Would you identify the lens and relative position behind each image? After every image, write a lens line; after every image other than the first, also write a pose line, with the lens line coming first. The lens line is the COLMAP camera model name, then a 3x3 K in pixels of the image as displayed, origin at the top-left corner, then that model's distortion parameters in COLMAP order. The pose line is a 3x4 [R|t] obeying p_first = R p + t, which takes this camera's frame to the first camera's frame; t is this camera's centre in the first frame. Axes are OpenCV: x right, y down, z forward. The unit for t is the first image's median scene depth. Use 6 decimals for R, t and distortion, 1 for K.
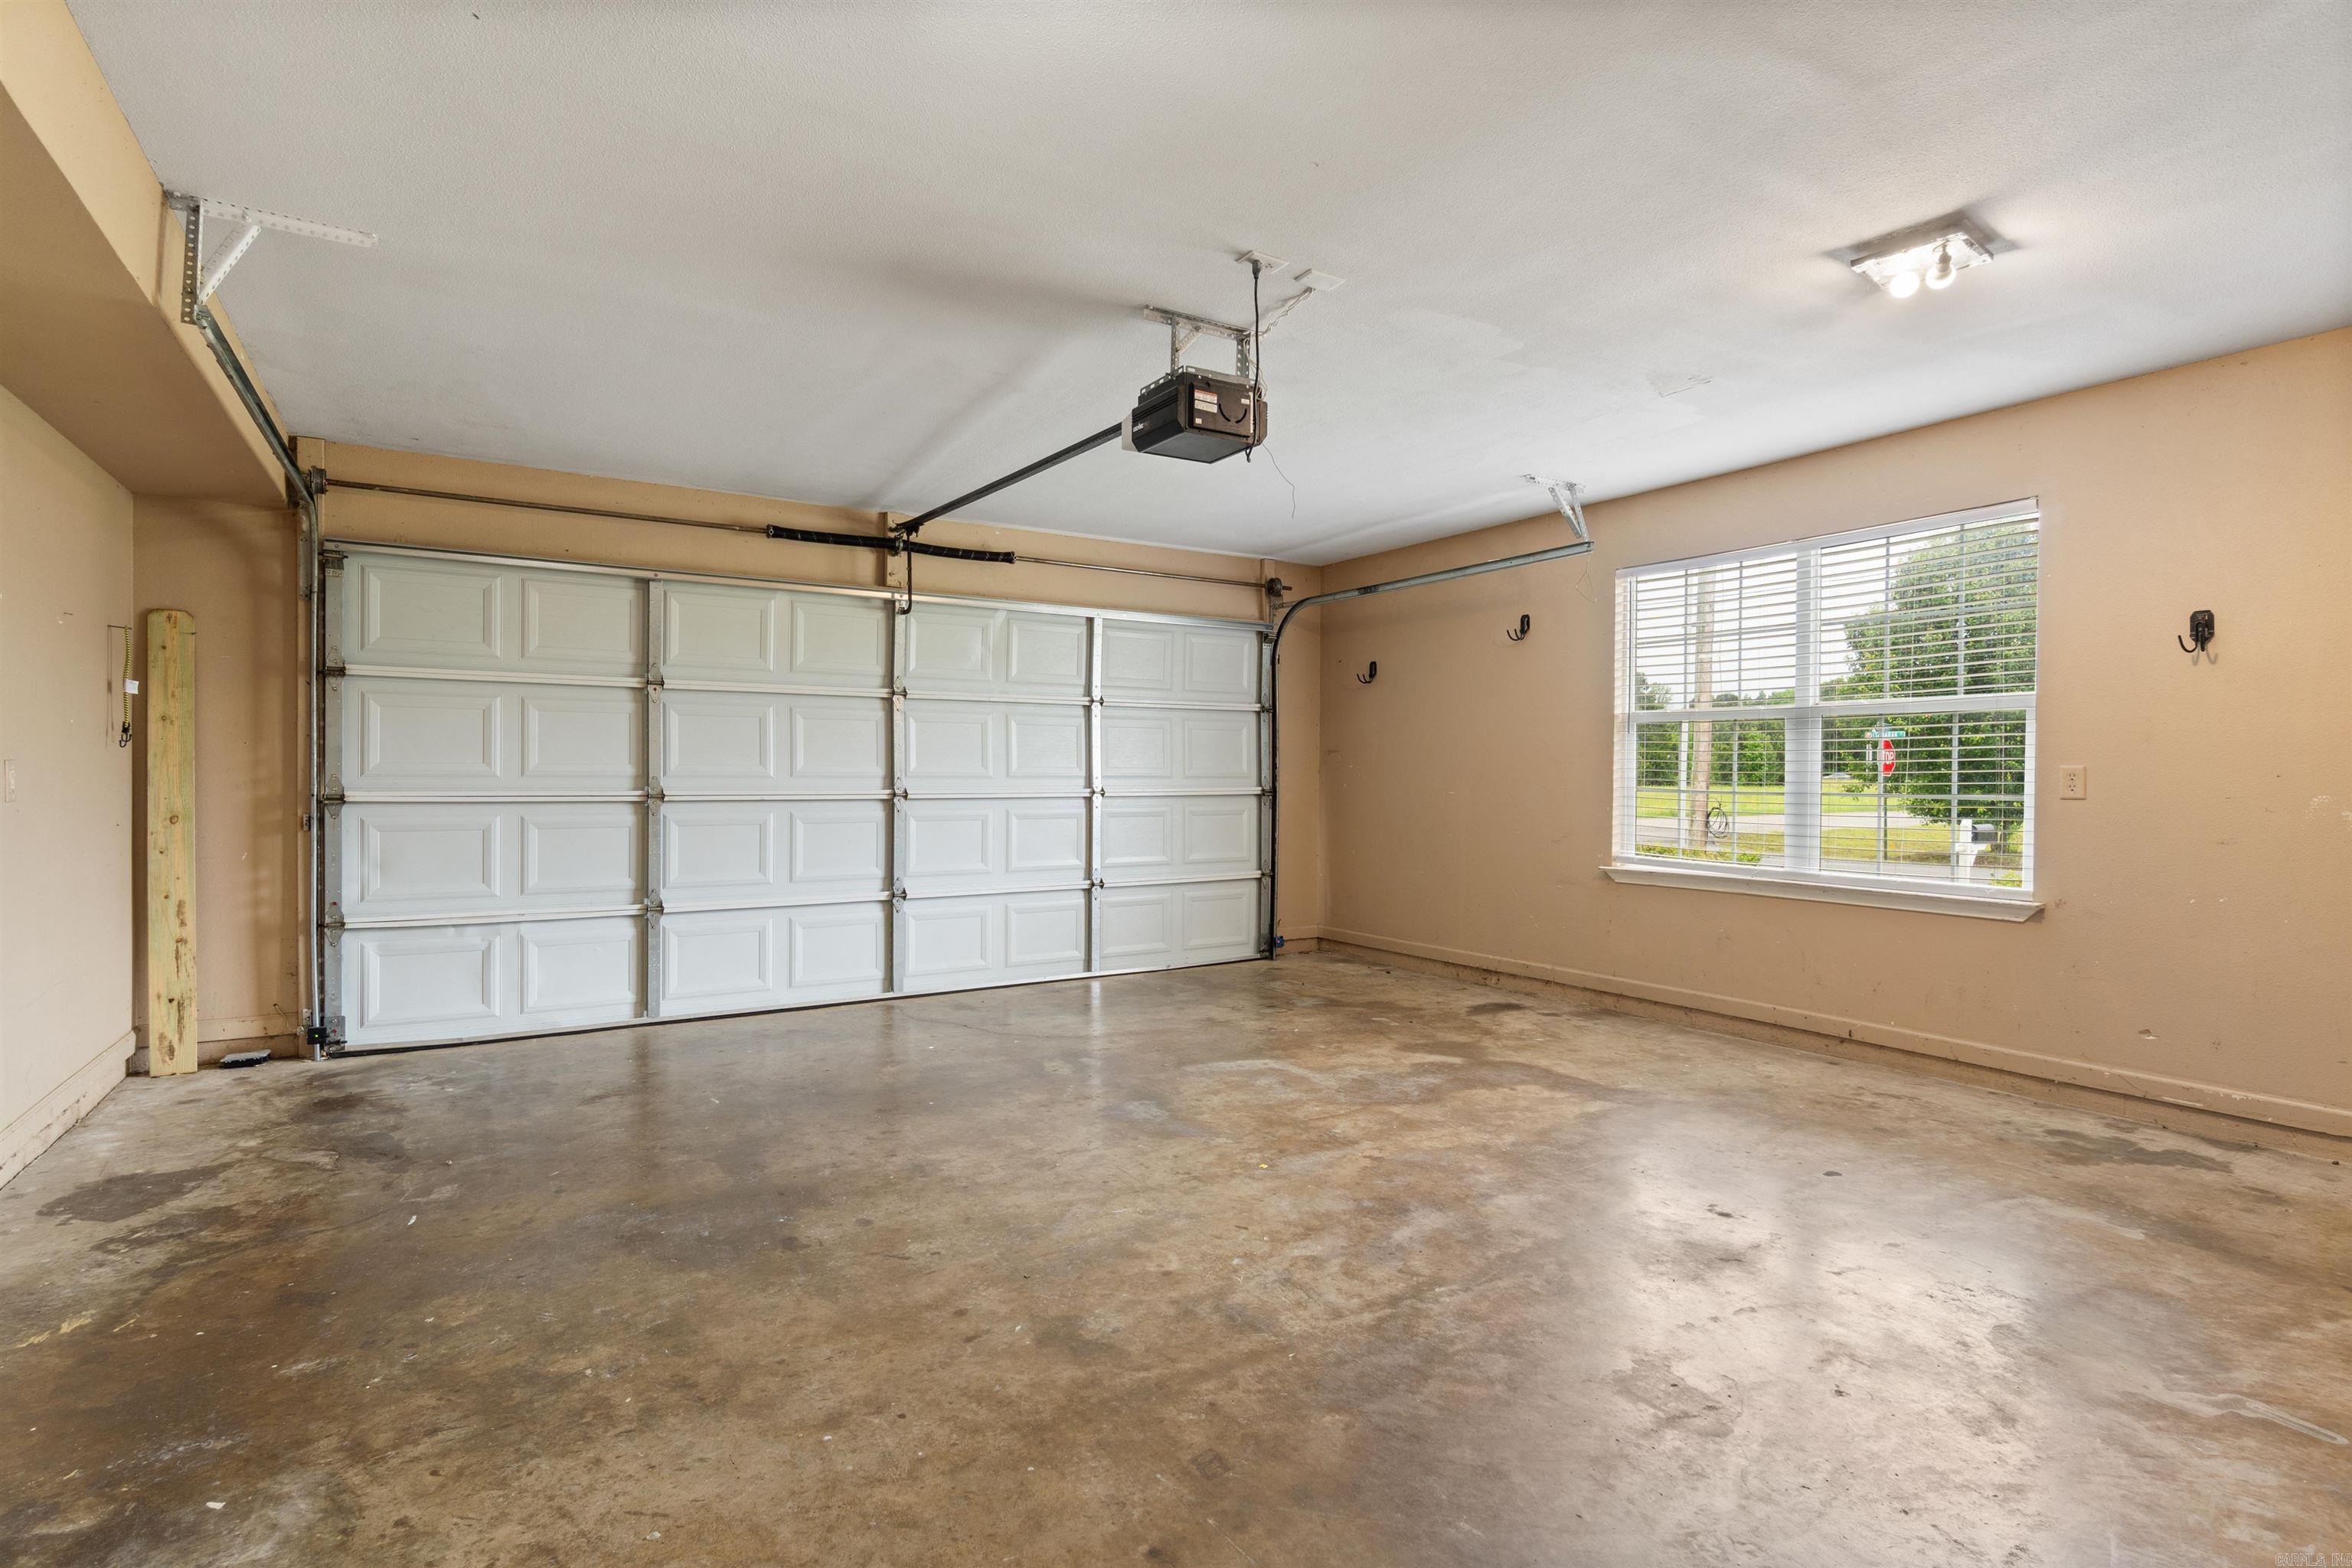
lens RADIAL K [[1136.3, 0, 1174.1], [0, 1136.3, 780.1], [0, 0, 1]] dist [-0.000604, 0.000870]
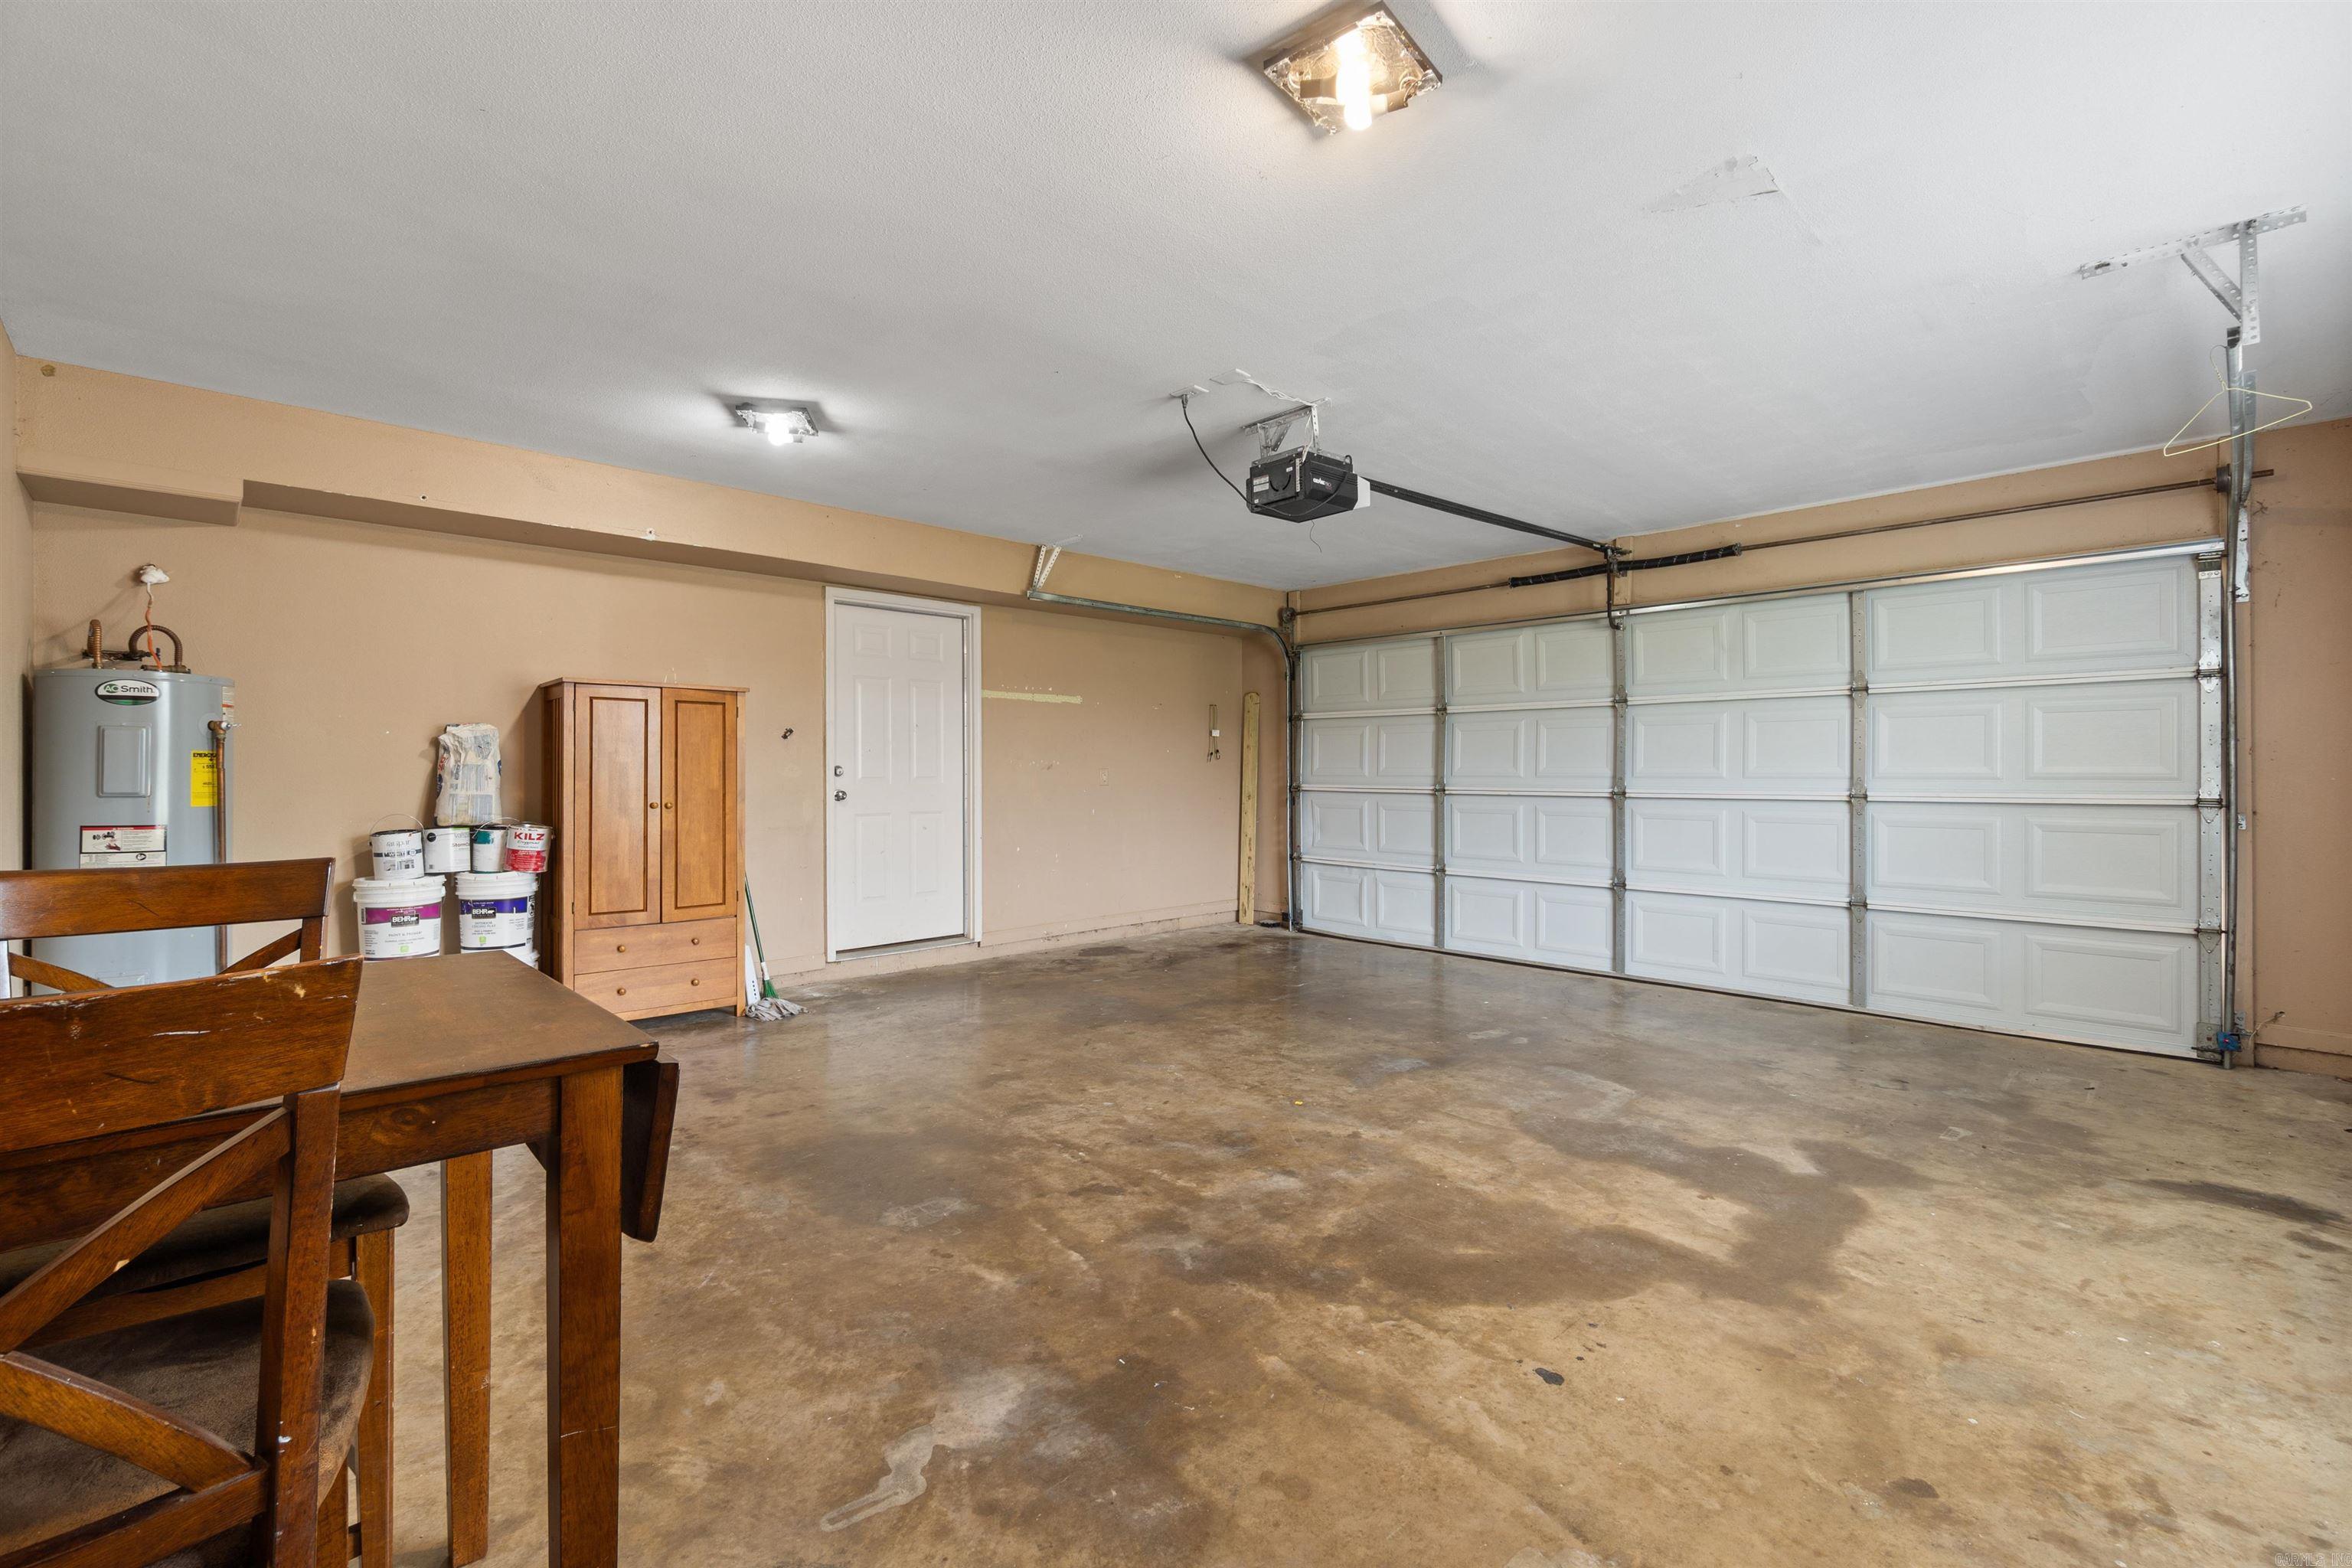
lens RADIAL K [[1020.5, 0, 1174.6], [0, 1020.5, 777.7], [0, 0, 1]] dist [-0.001906, 0.000709]
pose [[0.202200, 0.003215, -0.979339, 0.860667], [-0.004808, 0.999986, 0.002291, -0.003231], [0.979332, 0.004245, 0.202213, 0.509934]]
